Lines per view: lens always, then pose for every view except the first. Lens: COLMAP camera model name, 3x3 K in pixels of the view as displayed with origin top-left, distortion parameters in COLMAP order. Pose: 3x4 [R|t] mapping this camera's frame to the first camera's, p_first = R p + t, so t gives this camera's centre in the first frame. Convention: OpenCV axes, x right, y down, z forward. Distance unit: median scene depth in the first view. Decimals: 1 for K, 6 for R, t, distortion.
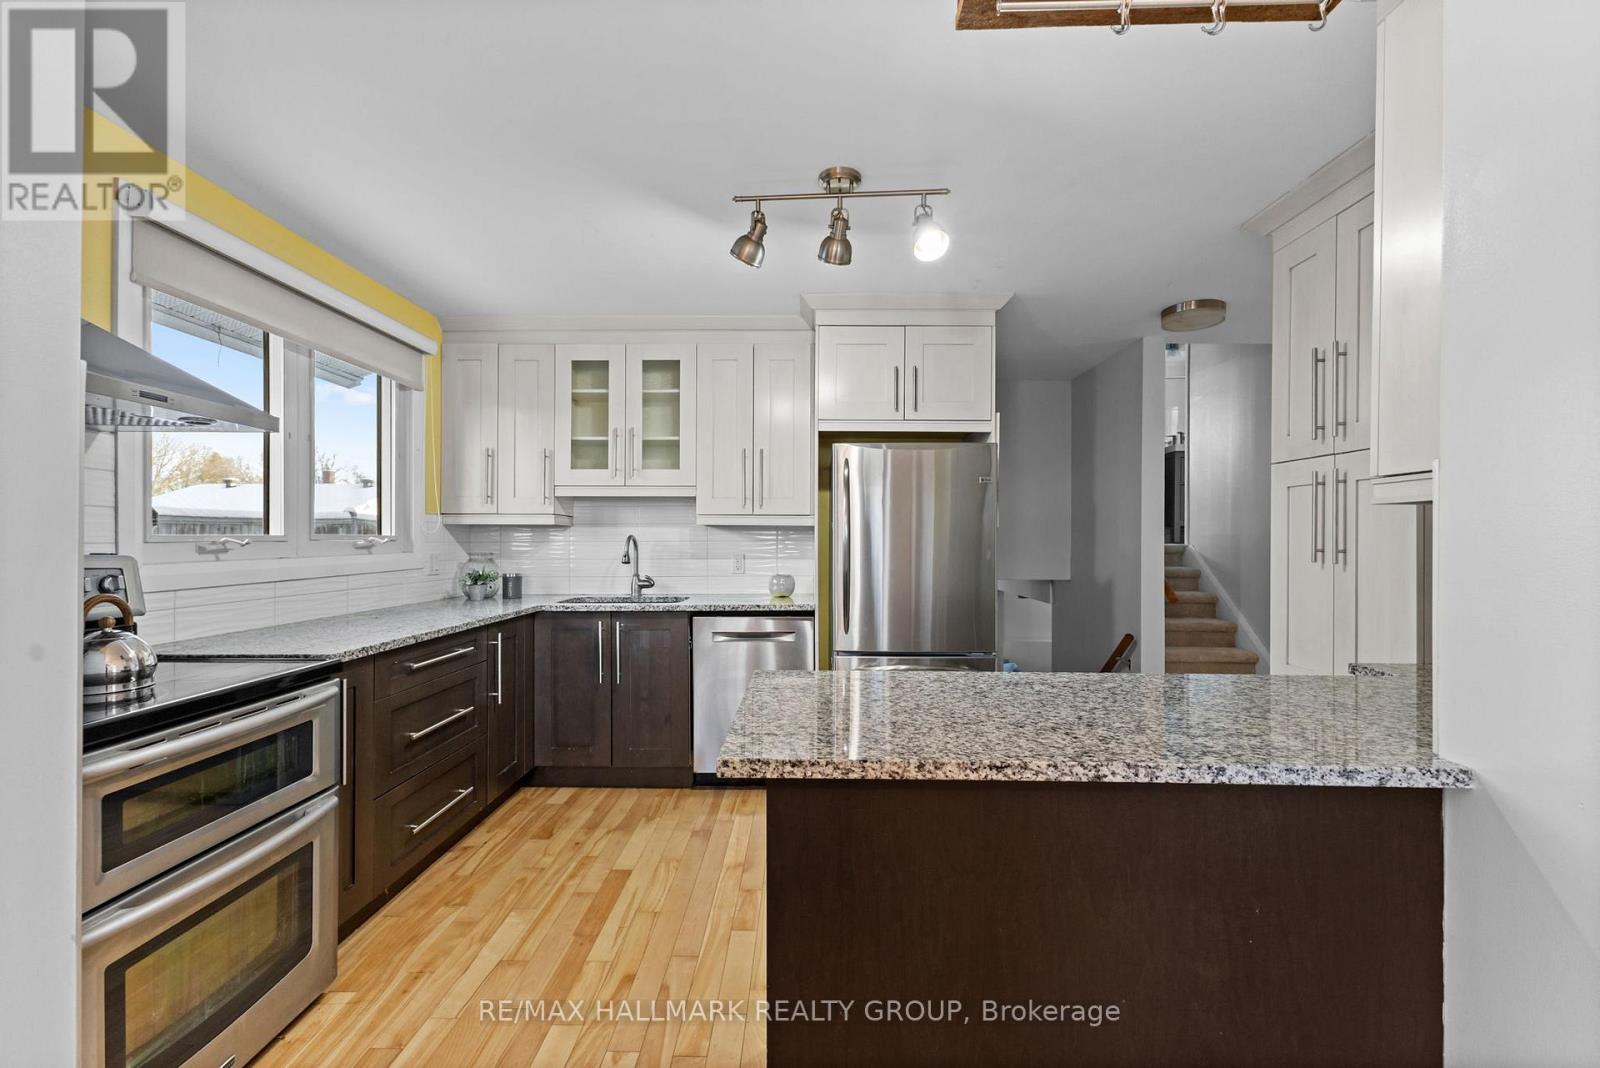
lens RADIAL K [[685.2, 0, 798.9], [0, 685.2, 538.5], [0, 0, 1]] dist [0.000656, -0.000009]
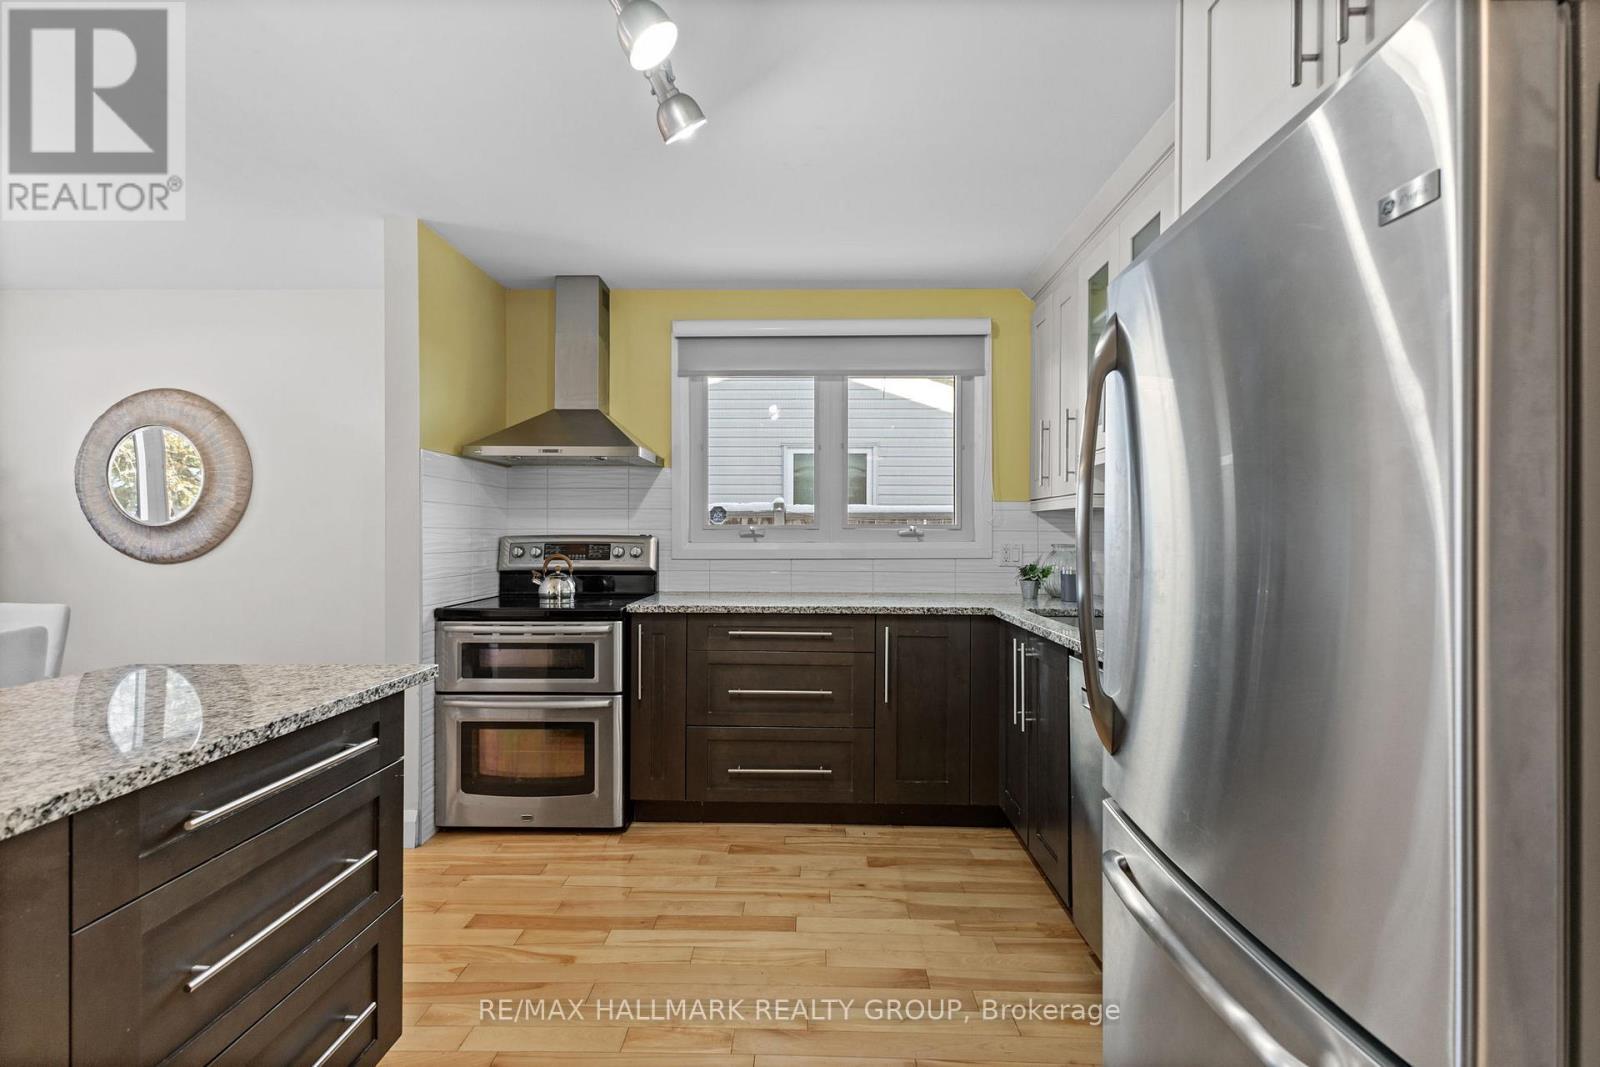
lens RADIAL K [[685.2, 0, 801.3], [0, 685.2, 530.1], [0, 0, 1]] dist [0.000656, -0.000009]
pose [[-0.001502, -0.005397, -0.999984, 0.622440], [0.000677, 0.999985, -0.005398, 0.013828], [0.999999, -0.000685, -0.001498, 1.099613]]
